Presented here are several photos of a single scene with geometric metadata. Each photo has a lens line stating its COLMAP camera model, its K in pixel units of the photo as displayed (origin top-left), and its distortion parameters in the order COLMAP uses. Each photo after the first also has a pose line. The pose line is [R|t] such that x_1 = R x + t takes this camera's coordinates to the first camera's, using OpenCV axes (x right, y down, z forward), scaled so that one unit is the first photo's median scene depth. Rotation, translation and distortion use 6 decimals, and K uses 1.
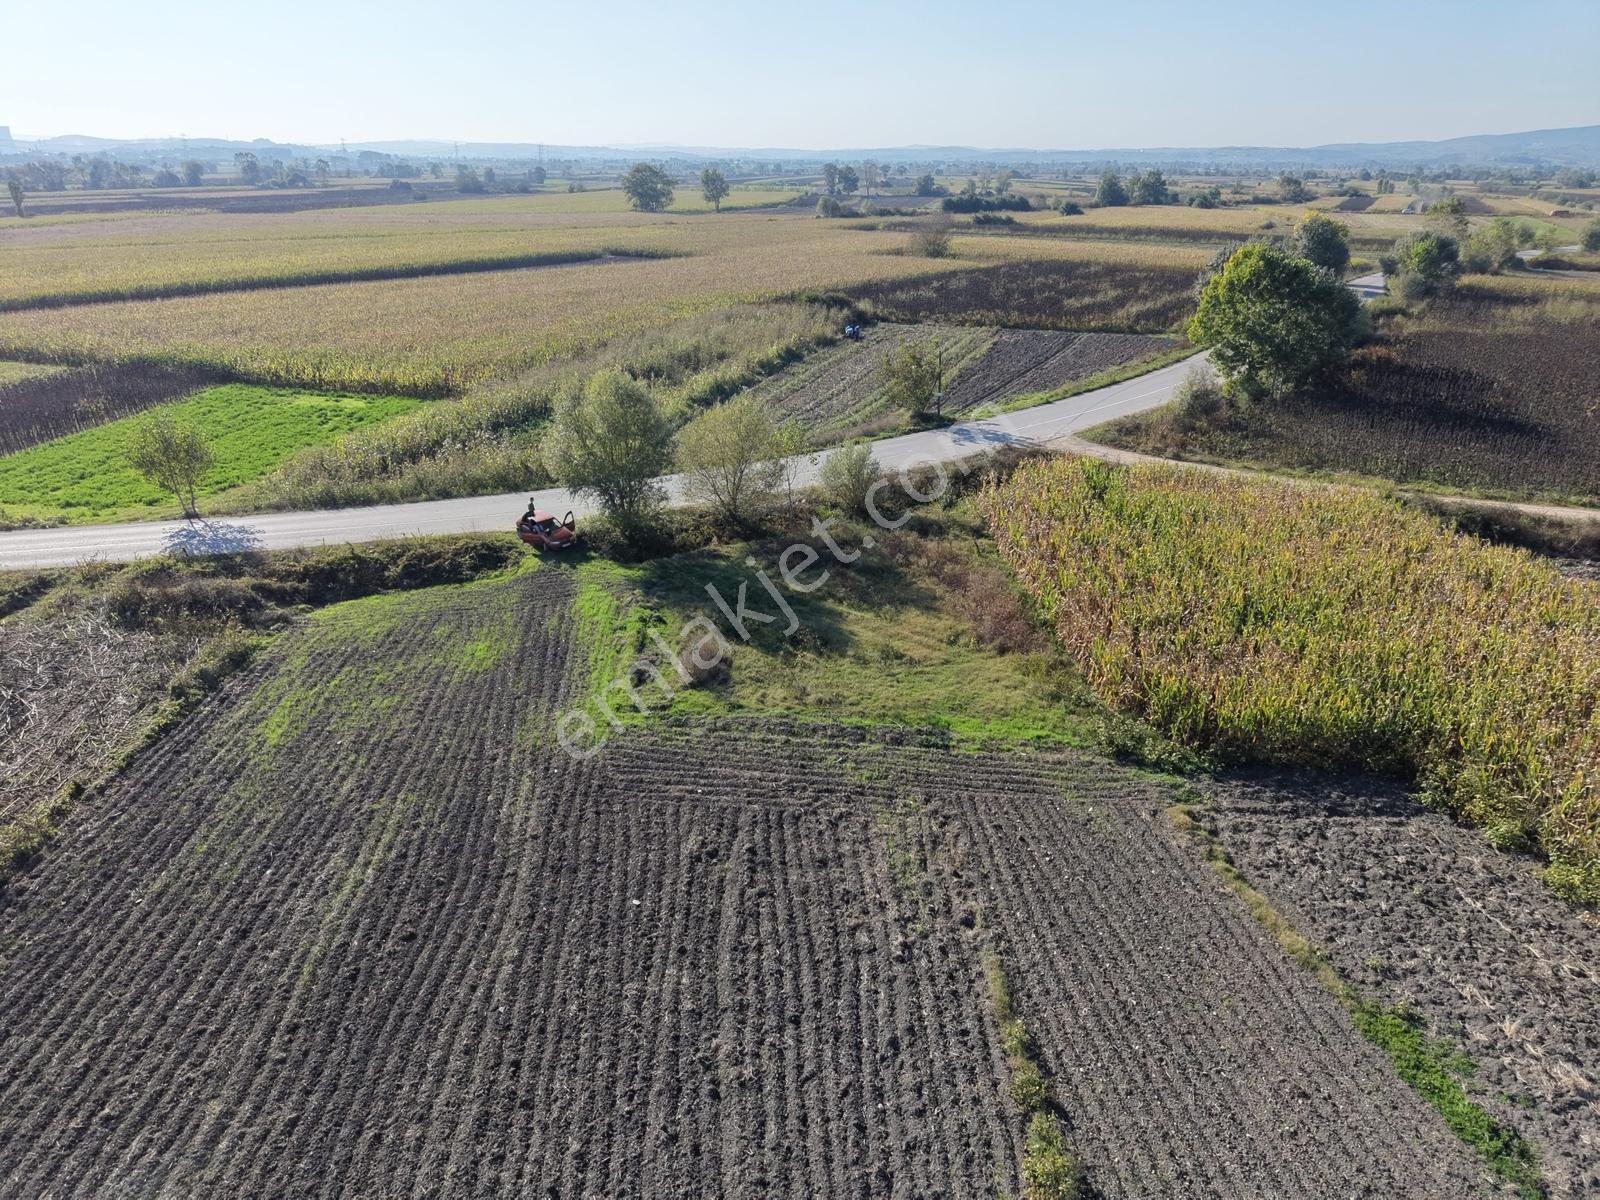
lens RADIAL K [[1074.6, 0, 800.7], [0, 1074.6, 586.0], [0, 0, 1]] dist [0.024435, -0.021896]
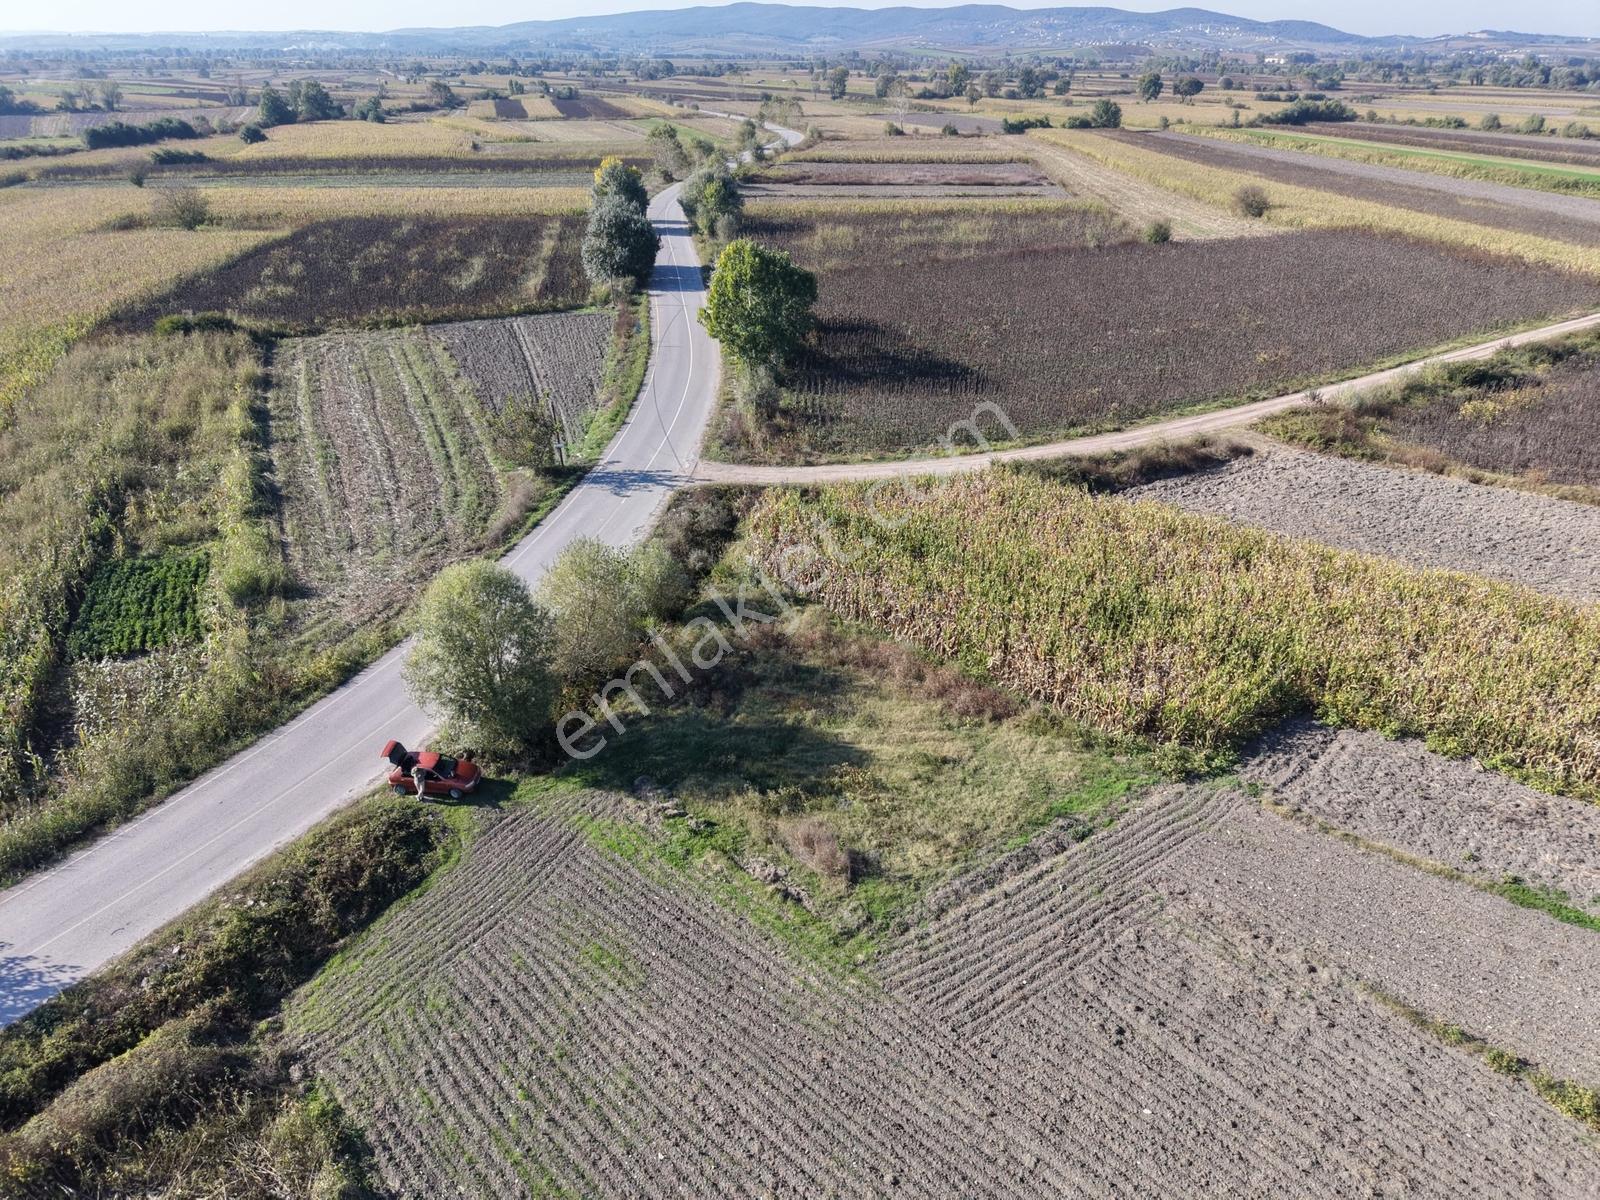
lens RADIAL K [[1074.6, 0, 797.4], [0, 1074.6, 602.5], [0, 0, 1]] dist [0.024435, -0.021896]
pose [[0.735538, -0.313193, 0.600744, -0.326023], [0.250212, 0.949620, 0.188722, -0.173236], [-0.629585, 0.011501, 0.776846, 0.139586]]
